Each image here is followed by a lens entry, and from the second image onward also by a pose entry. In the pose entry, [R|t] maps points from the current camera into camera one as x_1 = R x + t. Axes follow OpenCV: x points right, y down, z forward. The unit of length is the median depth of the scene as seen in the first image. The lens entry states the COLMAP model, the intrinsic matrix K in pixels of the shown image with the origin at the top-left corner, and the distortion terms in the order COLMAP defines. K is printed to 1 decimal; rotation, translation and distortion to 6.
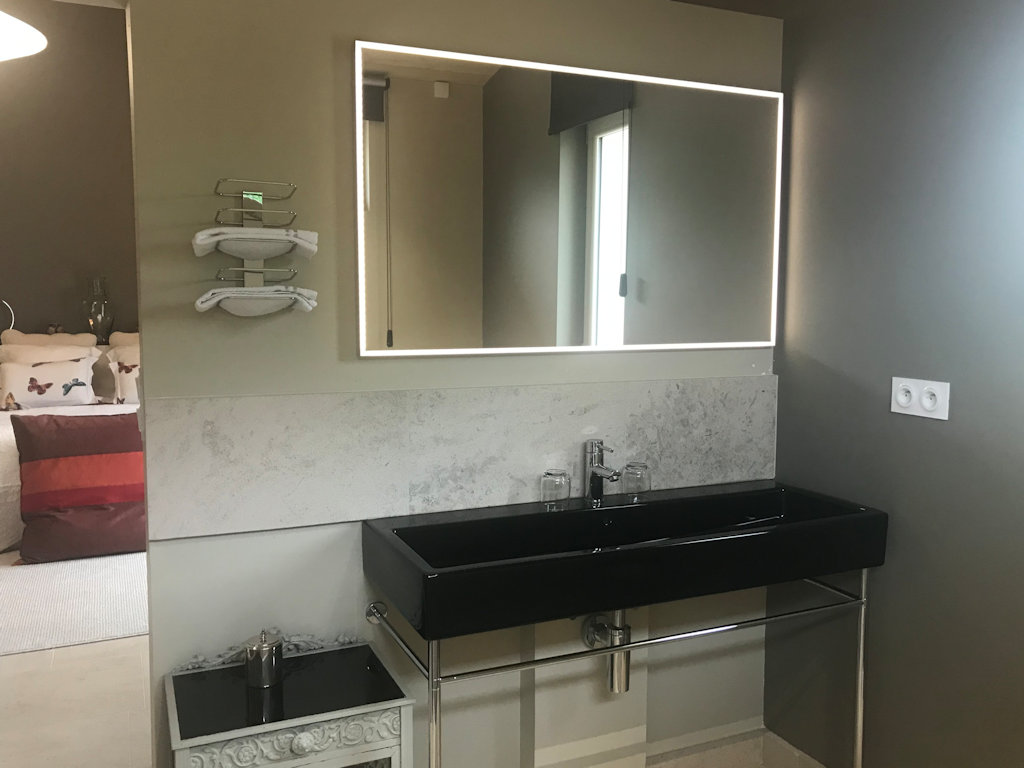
lens RADIAL K [[883.3, 0, 508.4], [0, 883.3, 386.6], [0, 0, 1]] dist [0.010196, -0.004000]
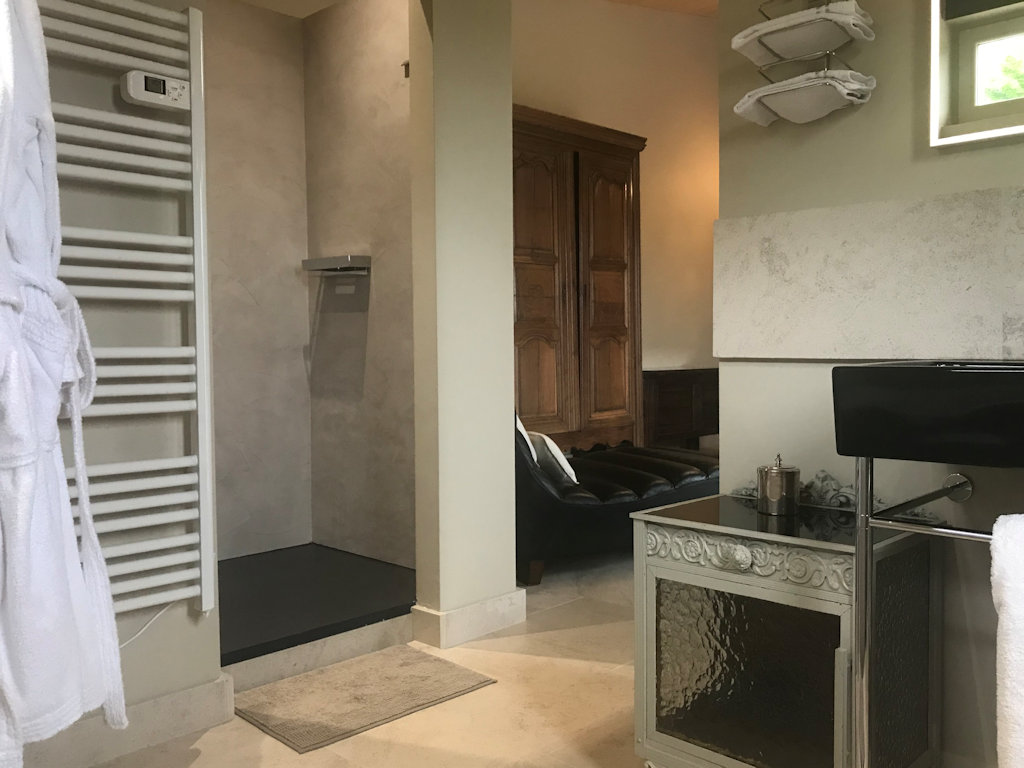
lens RADIAL K [[883.3, 0, 510.3], [0, 883.3, 383.8], [0, 0, 1]] dist [0.010196, -0.004000]
pose [[0.379110, 0.037345, -0.924598, 0.460830], [-0.083521, 0.996488, 0.006003, 0.216942], [0.921575, 0.074947, 0.380897, 0.382847]]
